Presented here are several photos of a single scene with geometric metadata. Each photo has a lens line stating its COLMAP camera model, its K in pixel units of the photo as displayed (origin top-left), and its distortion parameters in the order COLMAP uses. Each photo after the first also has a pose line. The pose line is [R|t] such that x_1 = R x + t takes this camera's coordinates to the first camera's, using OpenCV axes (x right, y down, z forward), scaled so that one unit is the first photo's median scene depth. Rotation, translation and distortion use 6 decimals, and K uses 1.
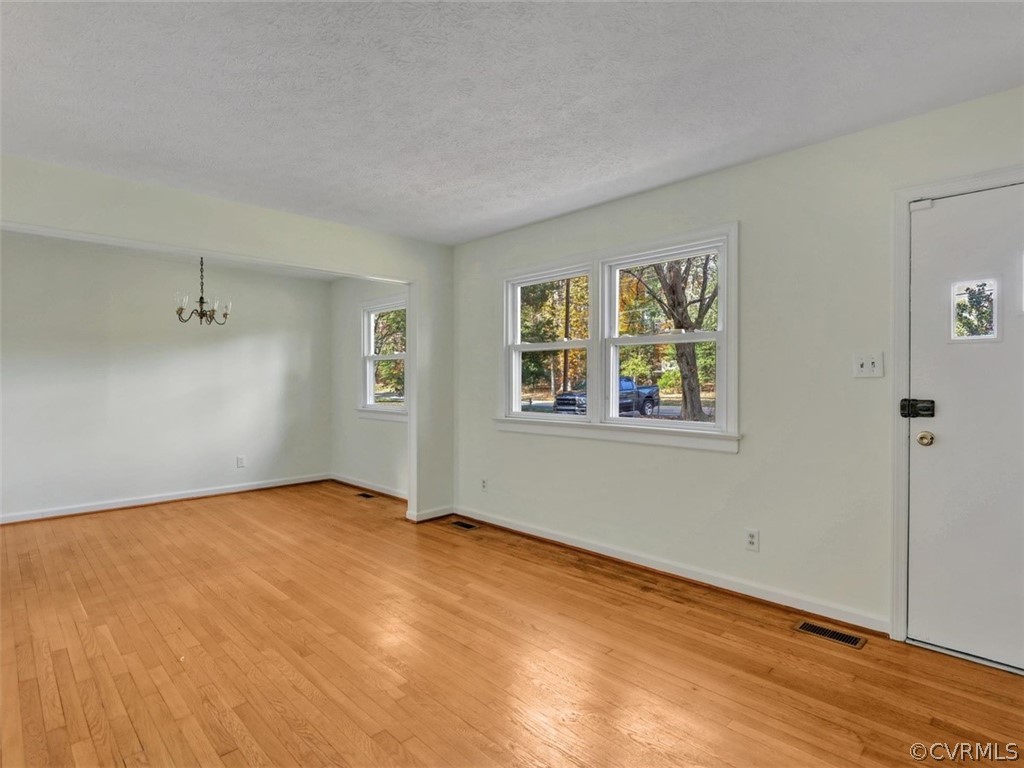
lens RADIAL K [[539.2, 0, 511.3], [0, 539.2, 381.3], [0, 0, 1]] dist [0.003549, -0.004014]
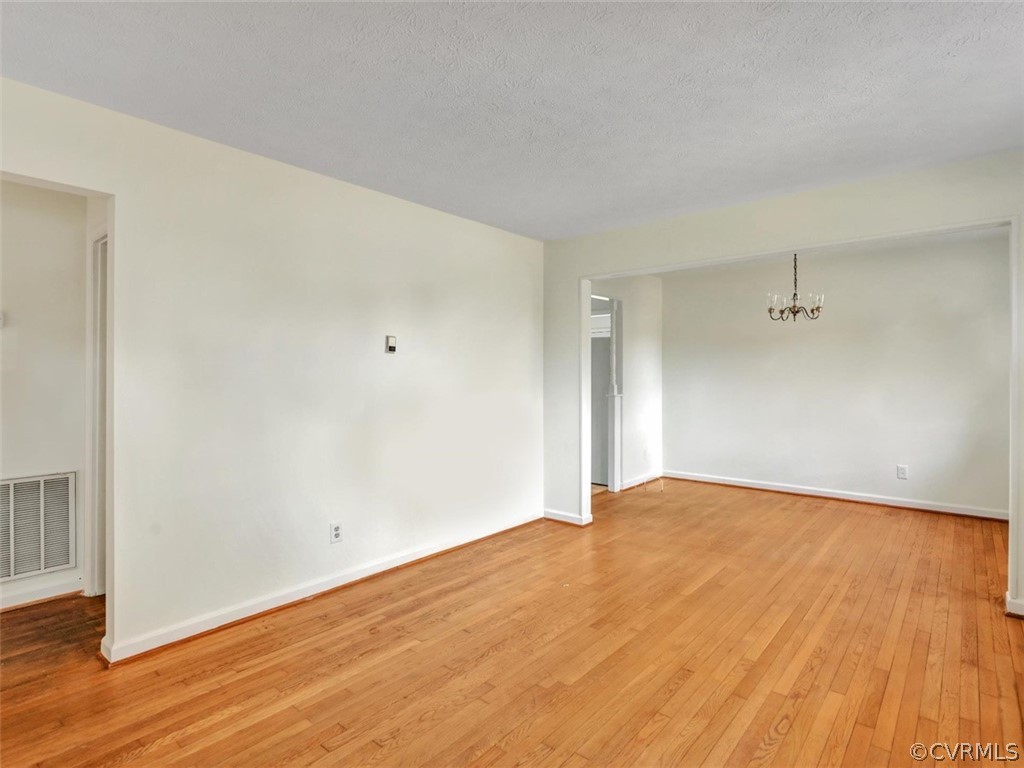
lens RADIAL K [[539.2, 0, 508.8], [0, 539.2, 378.0], [0, 0, 1]] dist [0.003549, -0.004014]
pose [[0.095898, 0.005784, -0.995374, 0.527129], [-0.003427, 0.999979, 0.005481, -0.005818], [0.995385, 0.002885, 0.095916, 0.543911]]
